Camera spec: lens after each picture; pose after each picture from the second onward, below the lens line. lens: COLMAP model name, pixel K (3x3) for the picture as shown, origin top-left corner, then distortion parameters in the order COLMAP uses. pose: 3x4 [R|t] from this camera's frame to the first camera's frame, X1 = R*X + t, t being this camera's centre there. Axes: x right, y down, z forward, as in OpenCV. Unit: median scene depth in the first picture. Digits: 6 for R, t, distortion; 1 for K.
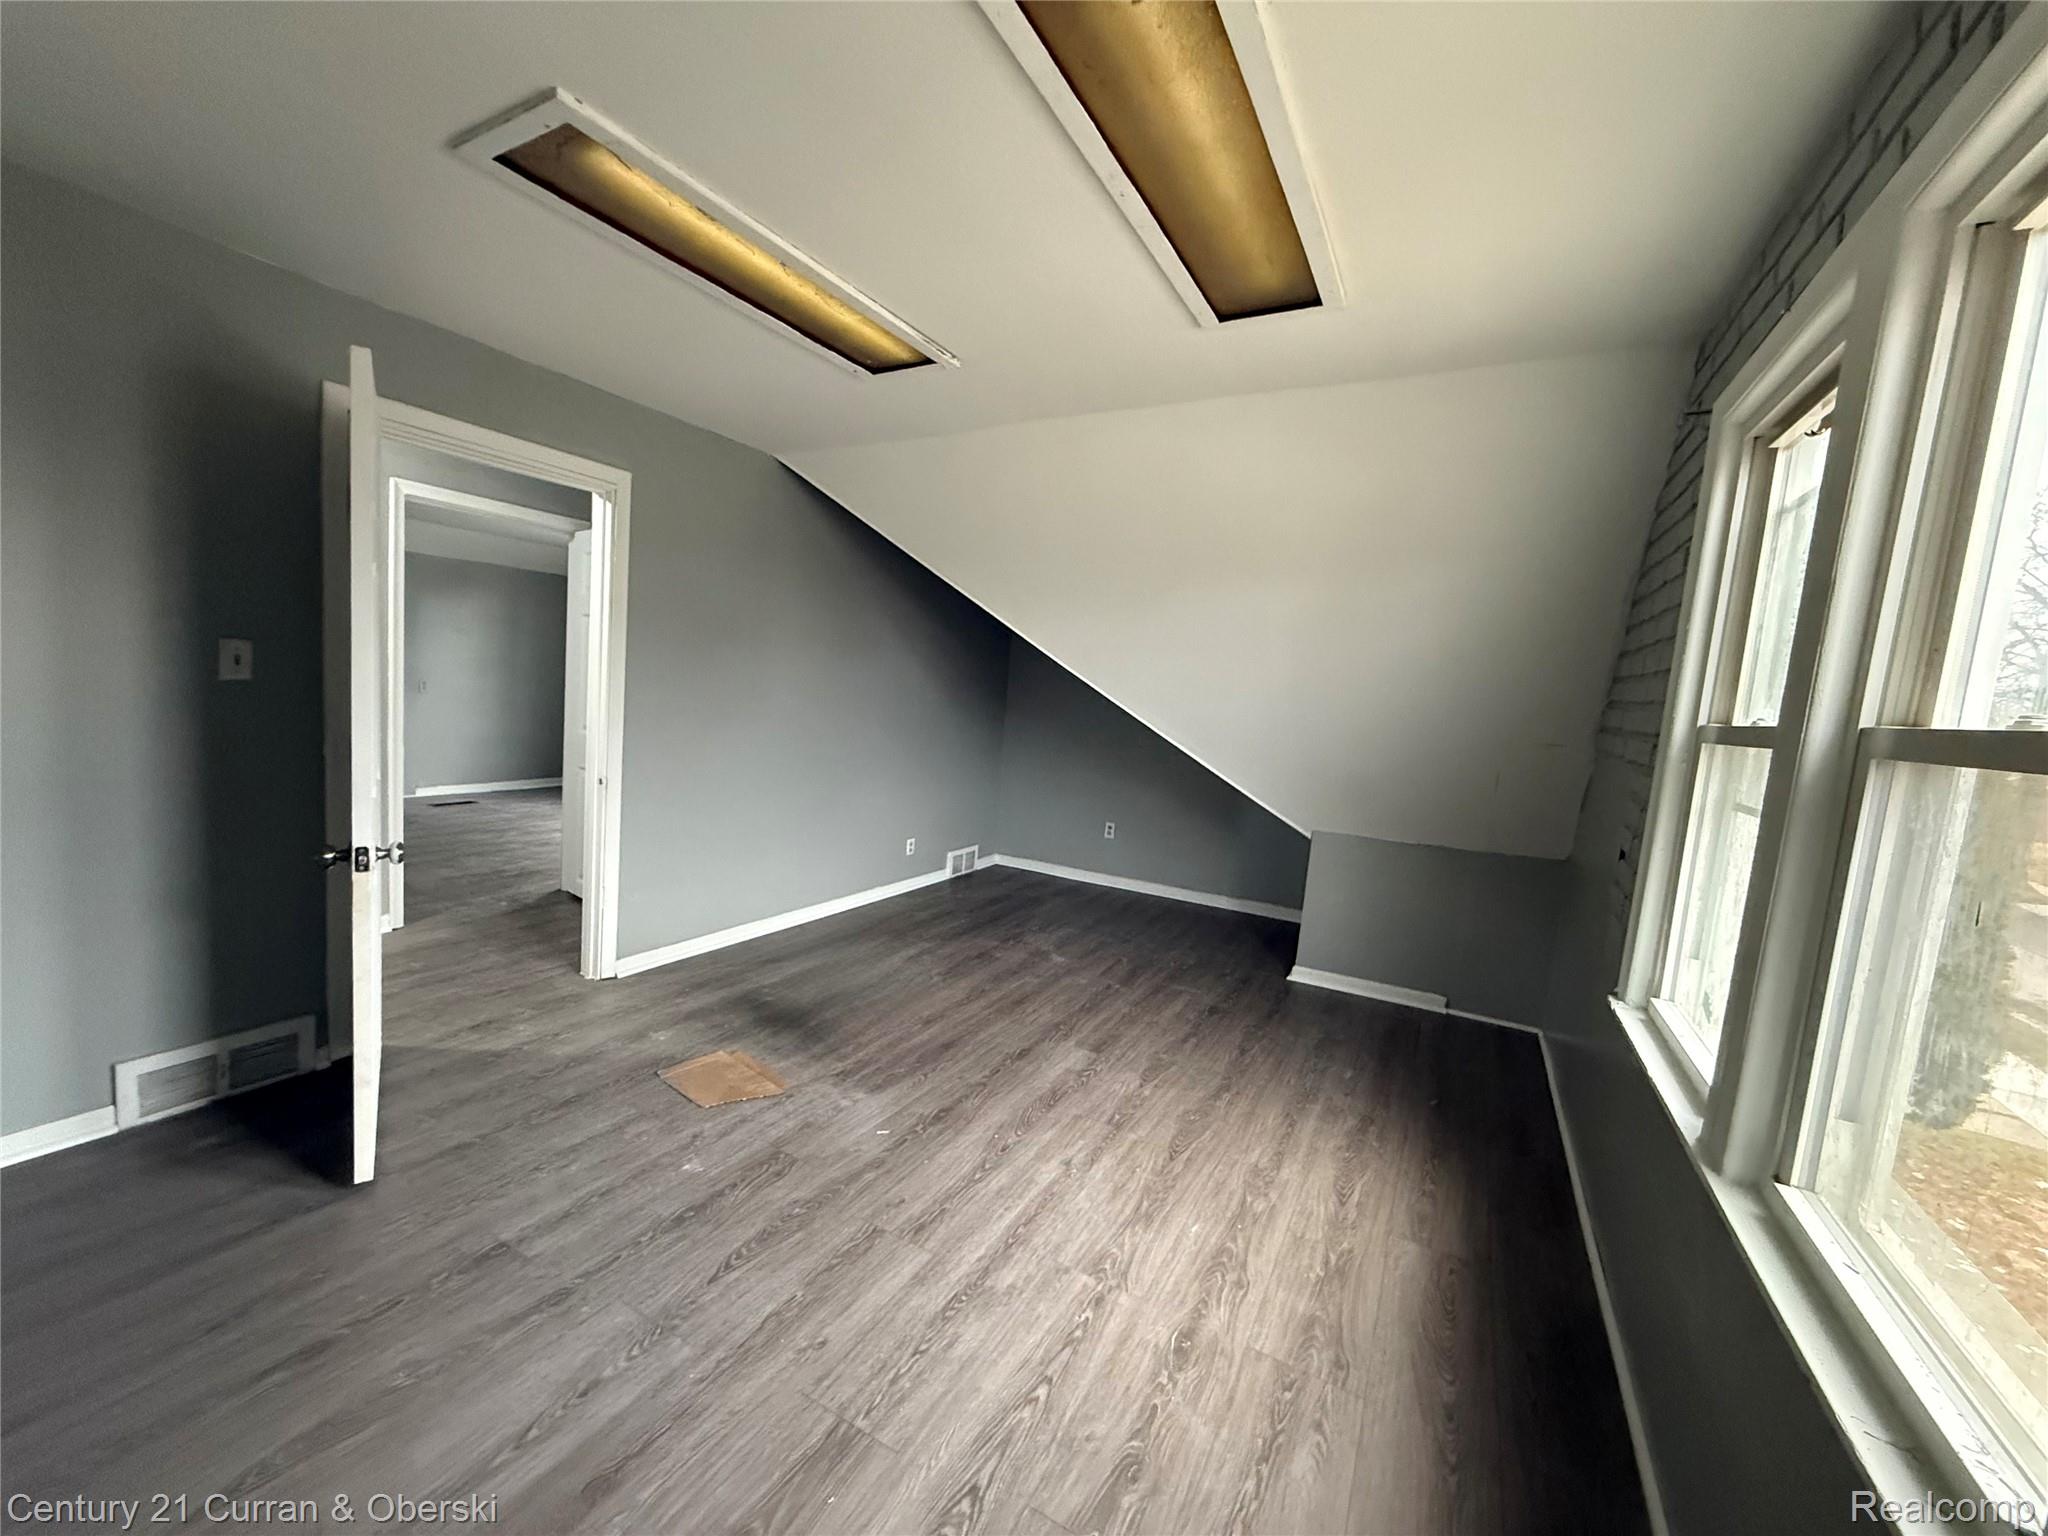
lens RADIAL K [[809.9, 0, 1032.7], [0, 809.9, 769.9], [0, 0, 1]] dist [-0.000720, -0.000779]
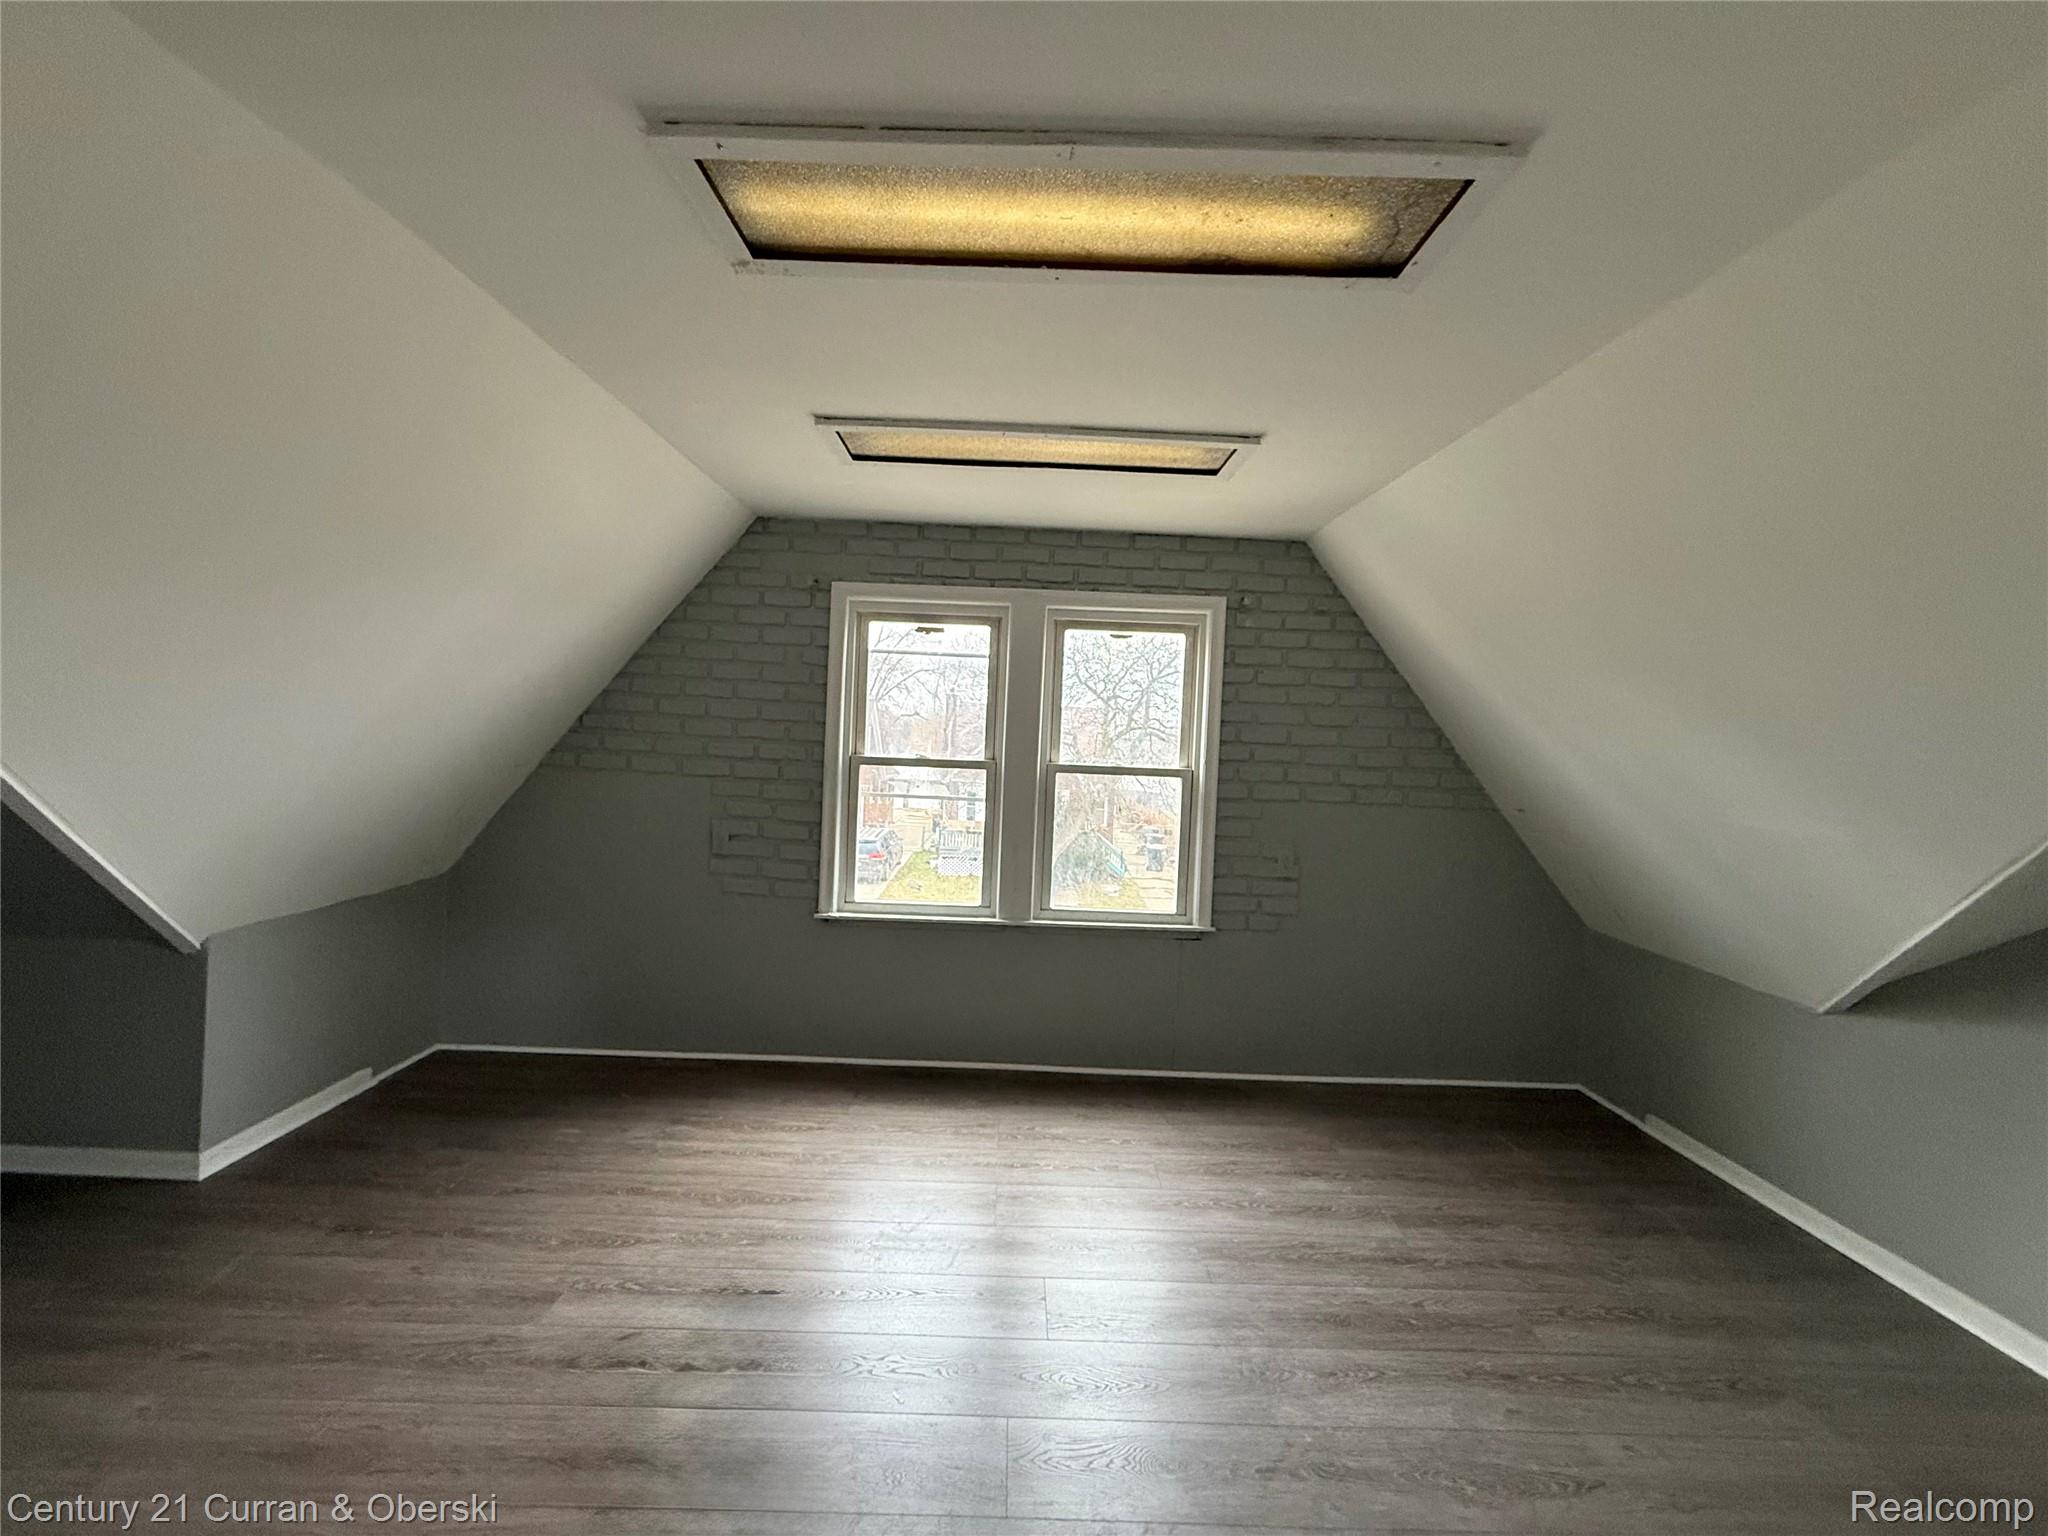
lens RADIAL K [[809.9, 0, 1017.5], [0, 809.9, 770.0], [0, 0, 1]] dist [-0.000720, -0.000779]
pose [[-0.465574, -0.123482, 0.876352, -0.835484], [0.012605, 0.989193, 0.146078, -0.234012], [-0.884919, 0.079057, -0.458986, 1.229121]]
